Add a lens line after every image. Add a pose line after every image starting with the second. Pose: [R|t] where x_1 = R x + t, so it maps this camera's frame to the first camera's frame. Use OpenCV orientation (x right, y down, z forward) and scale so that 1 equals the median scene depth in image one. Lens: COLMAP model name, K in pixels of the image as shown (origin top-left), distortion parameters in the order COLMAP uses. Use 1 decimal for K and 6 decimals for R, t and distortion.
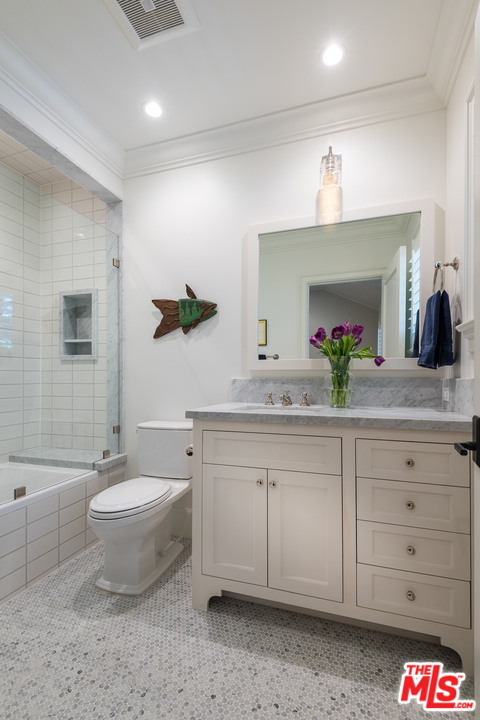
lens RADIAL K [[327.5, 0, 243.4], [0, 327.5, 379.2], [0, 0, 1]] dist [0.033916, -0.021899]
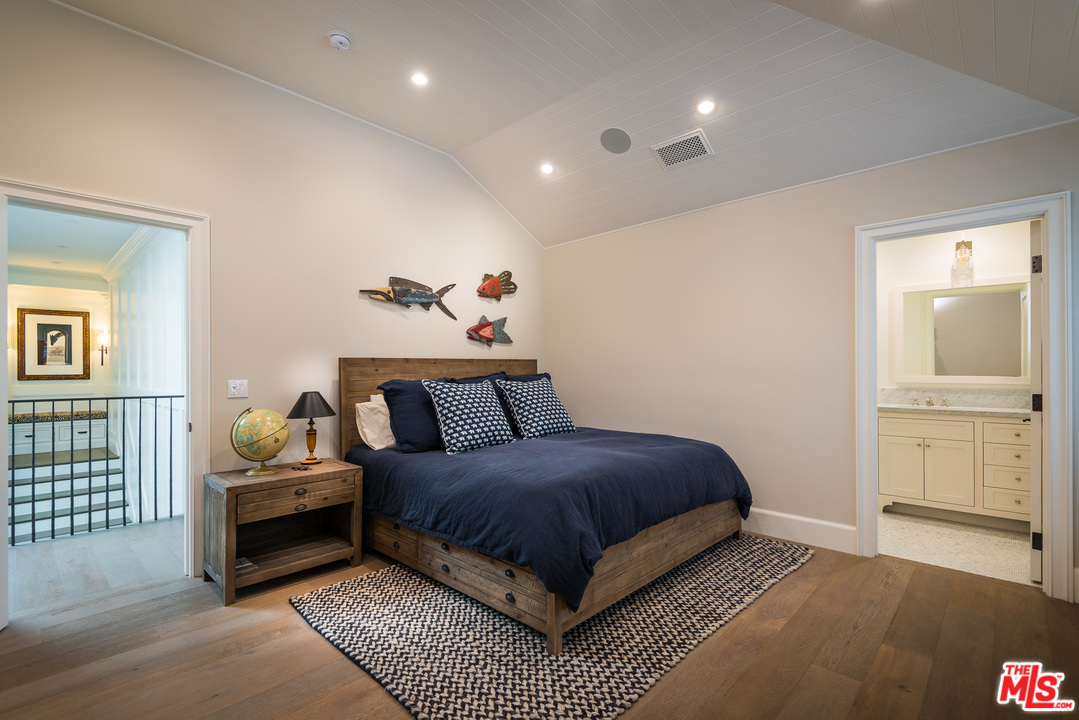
lens RADIAL K [[490.9, 0, 541.2], [0, 490.9, 372.7], [0, 0, 1]] dist [0.033916, -0.021899]
pose [[0.911073, -0.000733, -0.412245, -0.511951], [-0.002899, 0.999962, -0.008184, -0.048257], [0.412235, 0.008652, 0.911036, -1.710258]]
